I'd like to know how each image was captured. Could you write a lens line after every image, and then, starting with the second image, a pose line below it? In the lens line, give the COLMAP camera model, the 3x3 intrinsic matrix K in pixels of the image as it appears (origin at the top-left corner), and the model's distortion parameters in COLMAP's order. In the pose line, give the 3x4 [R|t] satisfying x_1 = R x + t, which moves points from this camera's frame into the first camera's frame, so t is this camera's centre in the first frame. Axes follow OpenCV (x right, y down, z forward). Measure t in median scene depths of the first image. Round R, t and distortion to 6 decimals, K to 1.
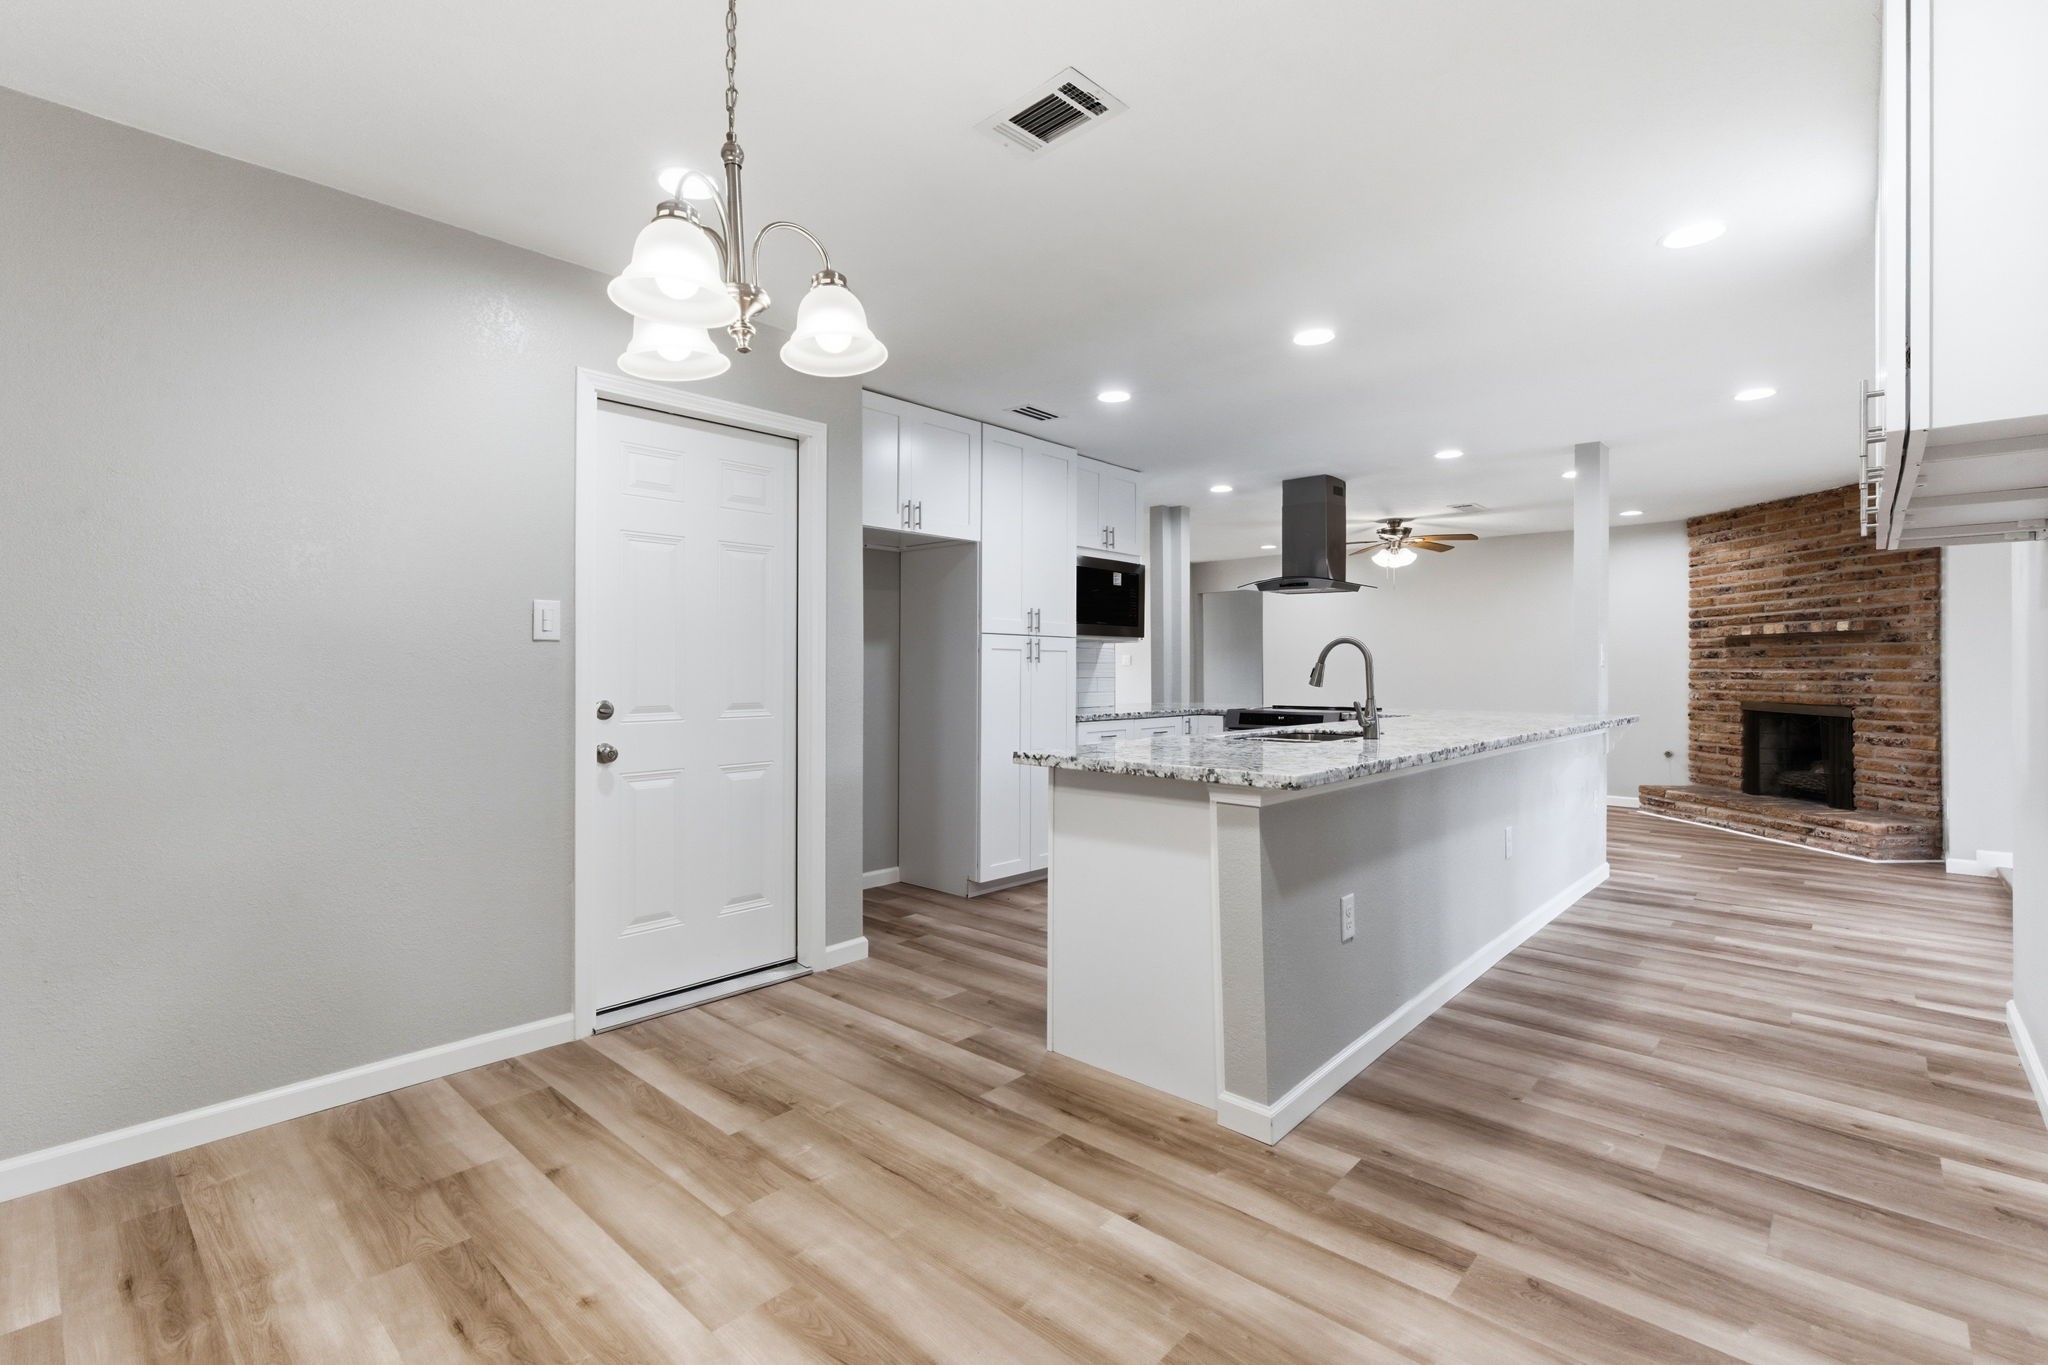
lens RADIAL K [[923.8, 0, 1025.7], [0, 923.8, 668.7], [0, 0, 1]] dist [-0.001586, 0.000685]
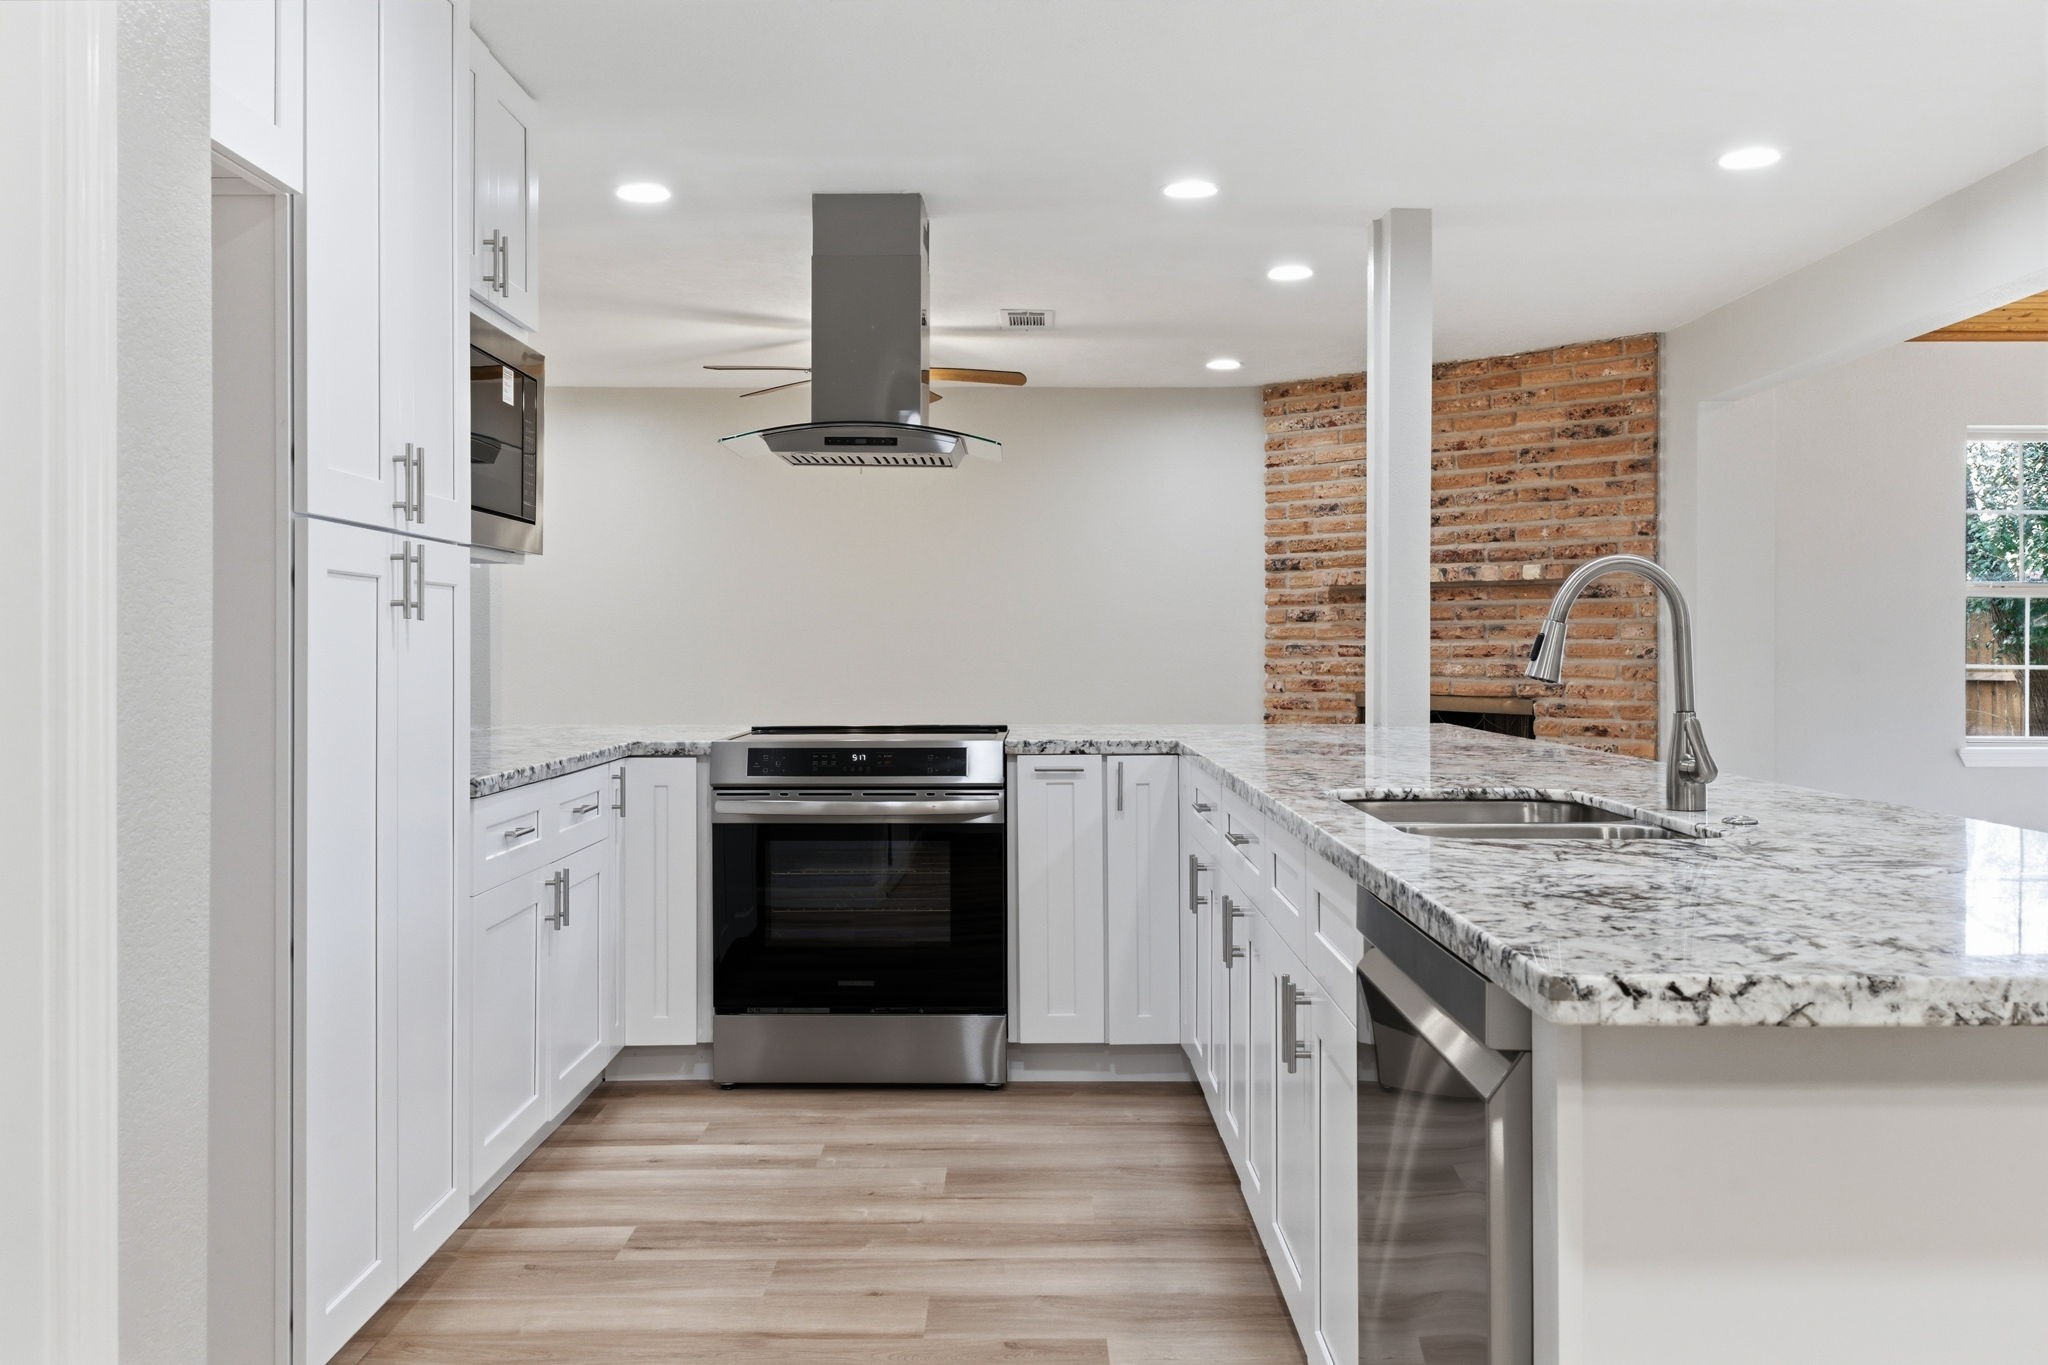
lens RADIAL K [[1753.9, 0, 1019.3], [0, 1753.9, 655.4], [0, 0, 1]] dist [-0.004177, 0.002966]
pose [[0.740443, -0.006746, 0.672085, -0.192155], [0.001773, 0.999966, 0.008084, 0.001030], [-0.672117, -0.004794, 0.740430, 0.343942]]
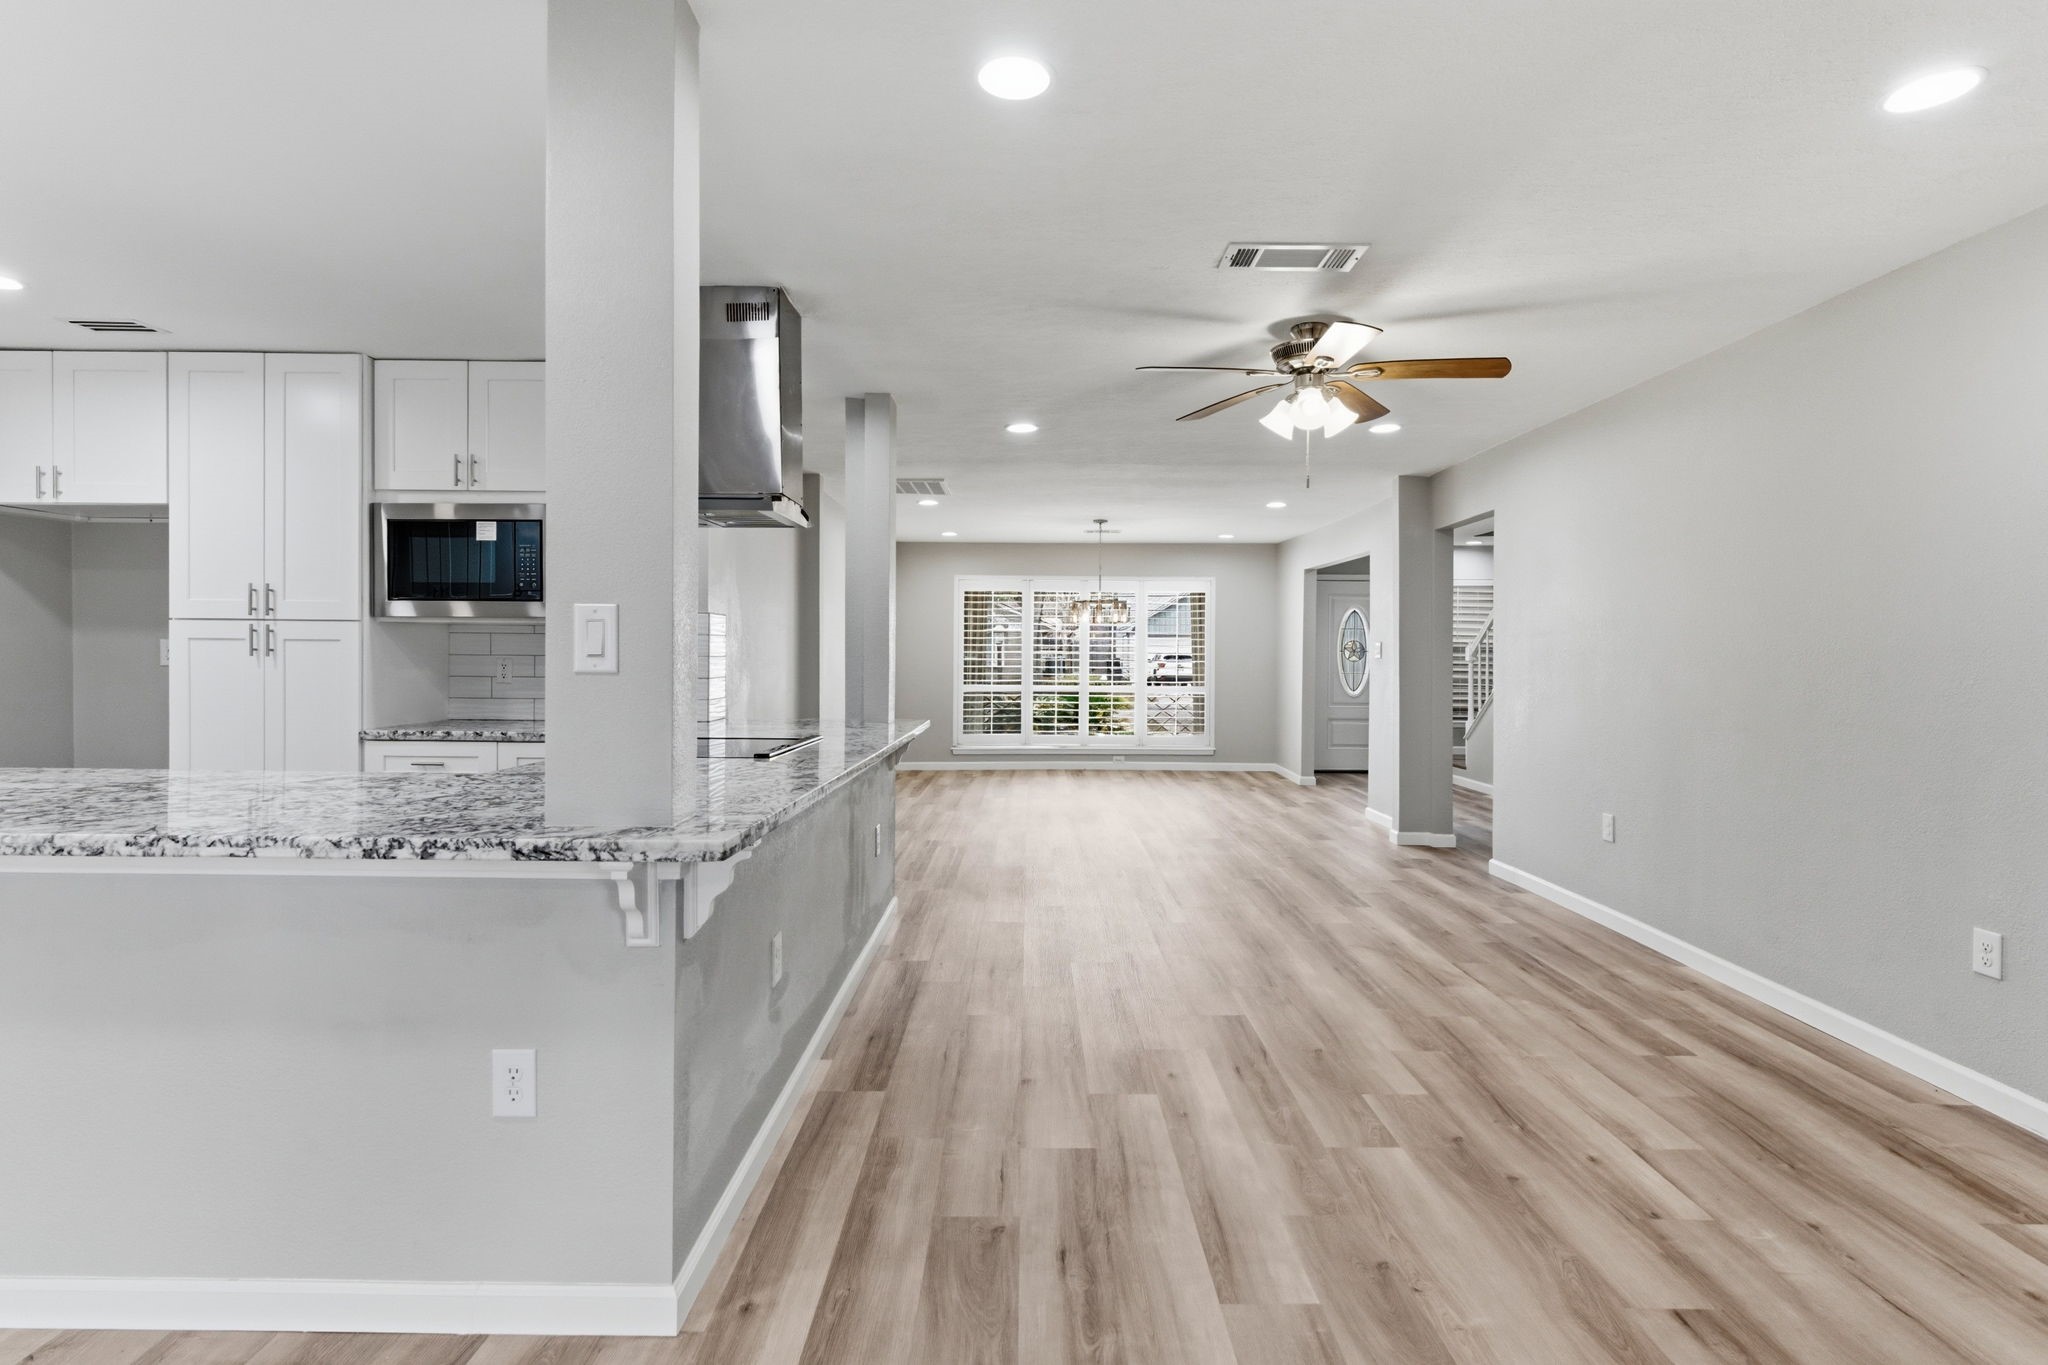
lens RADIAL K [[923.8, 0, 1025.7], [0, 923.8, 668.7], [0, 0, 1]] dist [-0.001586, 0.000685]
pose [[0.669557, 0.012054, -0.742663, 0.795913], [-0.005141, 0.999920, 0.011594, -0.006588], [0.742743, -0.003945, 0.669565, 0.778292]]
